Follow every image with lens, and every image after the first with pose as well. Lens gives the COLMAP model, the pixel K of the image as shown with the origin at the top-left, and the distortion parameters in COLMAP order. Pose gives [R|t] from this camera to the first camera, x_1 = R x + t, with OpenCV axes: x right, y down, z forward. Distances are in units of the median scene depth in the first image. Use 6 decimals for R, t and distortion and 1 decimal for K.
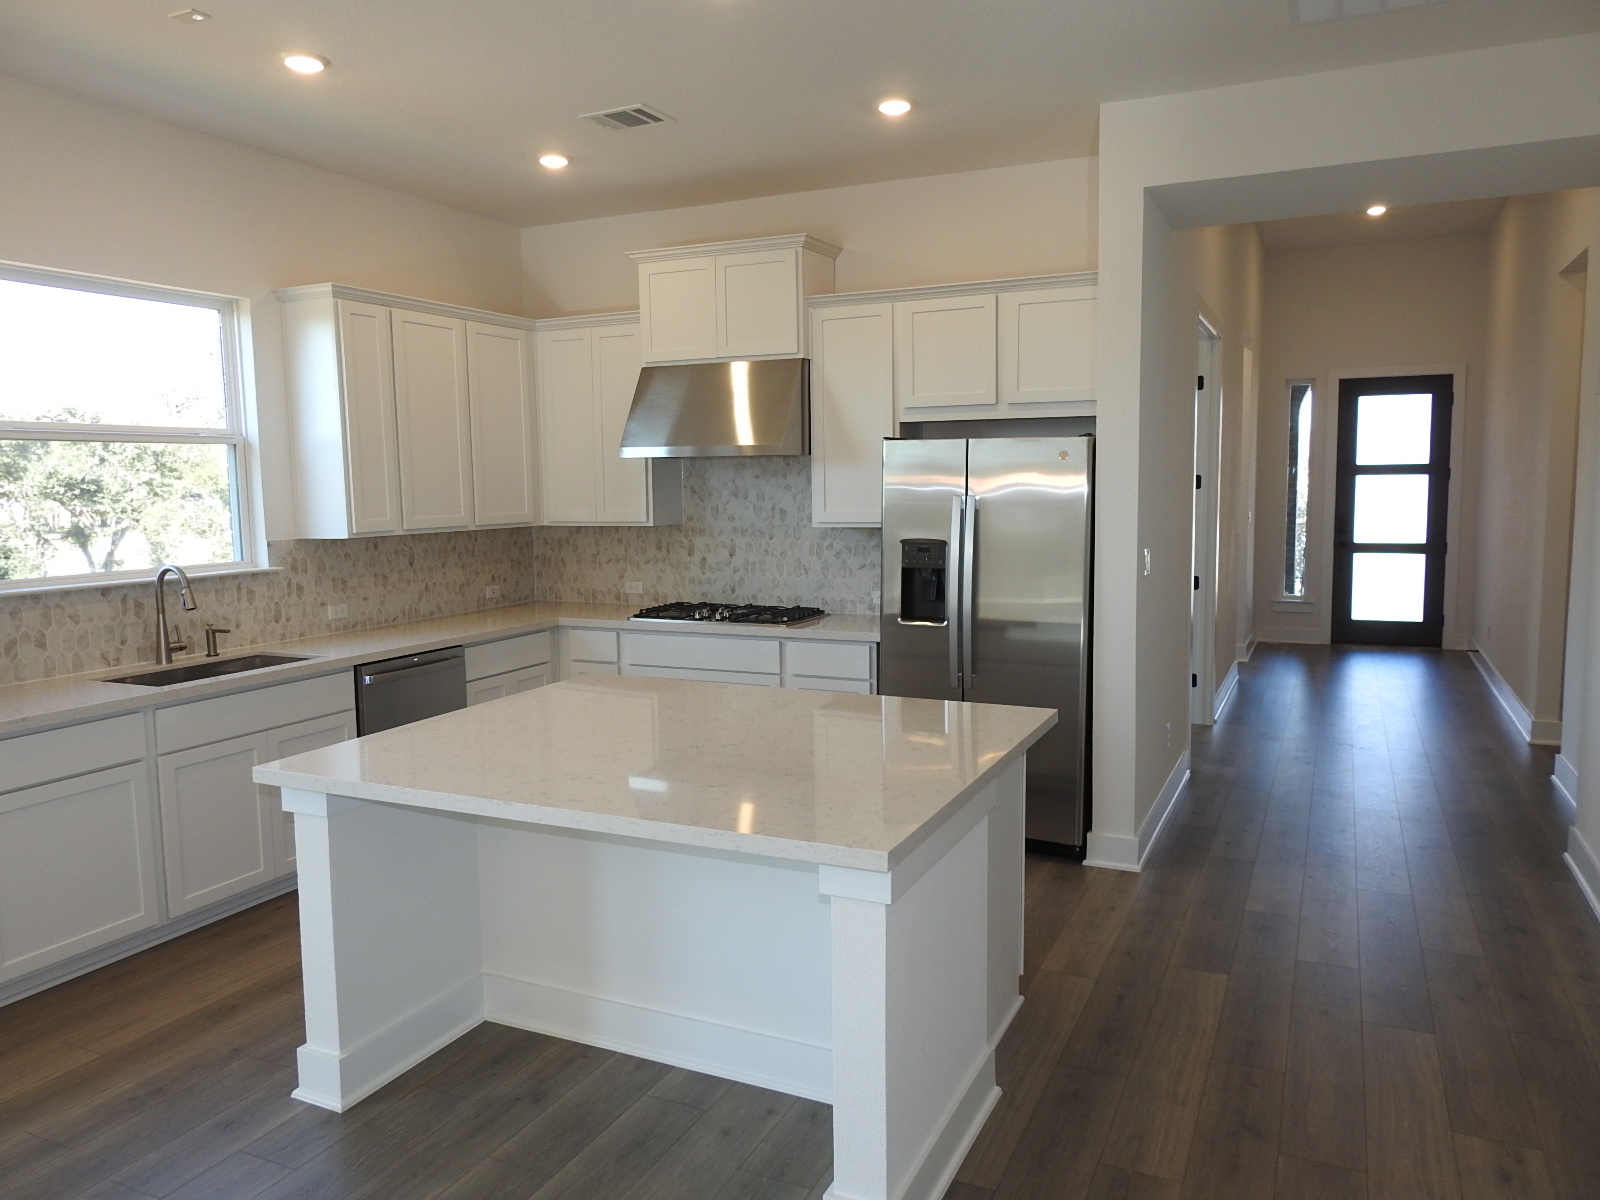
lens RADIAL K [[1143.2, 0, 802.0], [0, 1143.2, 604.2], [0, 0, 1]] dist [-0.003165, 0.003624]
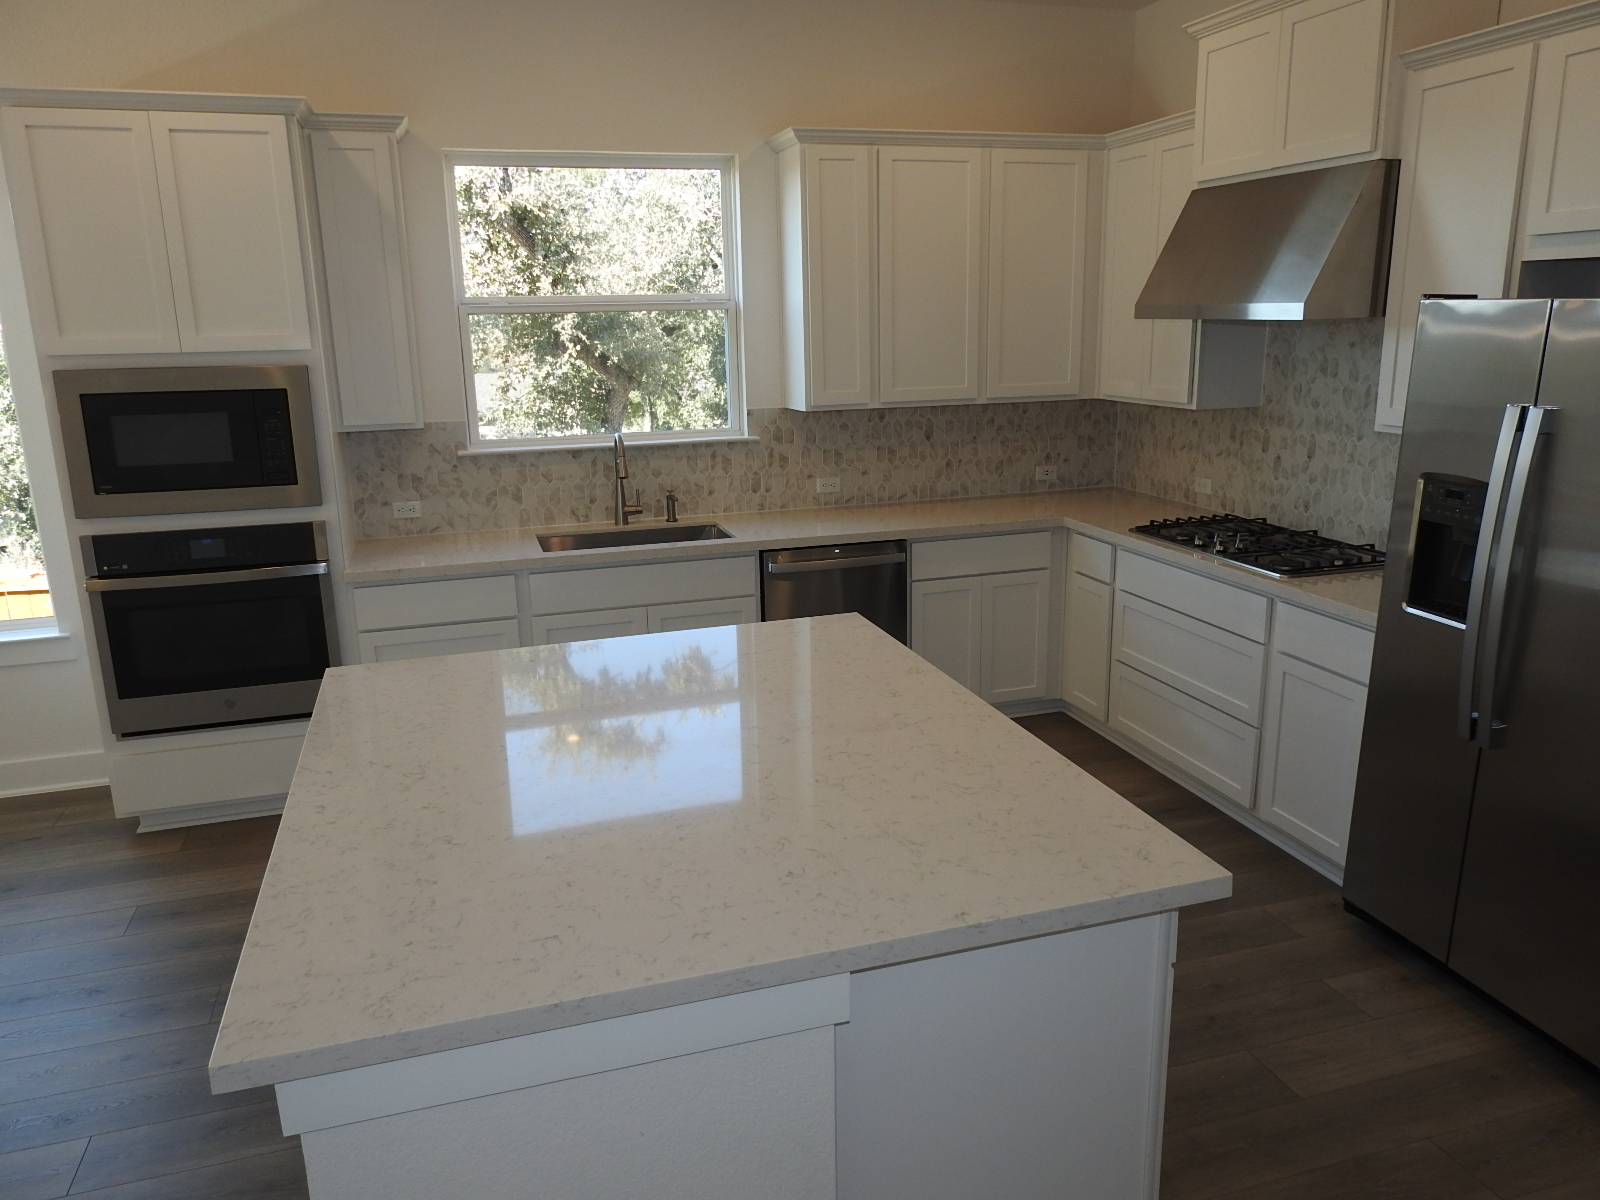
lens RADIAL K [[1143.2, 0, 800.1], [0, 1143.2, 598.5], [0, 0, 1]] dist [-0.003165, 0.003624]
pose [[0.675120, 0.178226, -0.715855, 0.262073], [-0.070184, 0.981493, 0.178172, -0.065091], [0.734362, -0.070046, 0.675134, 0.312390]]
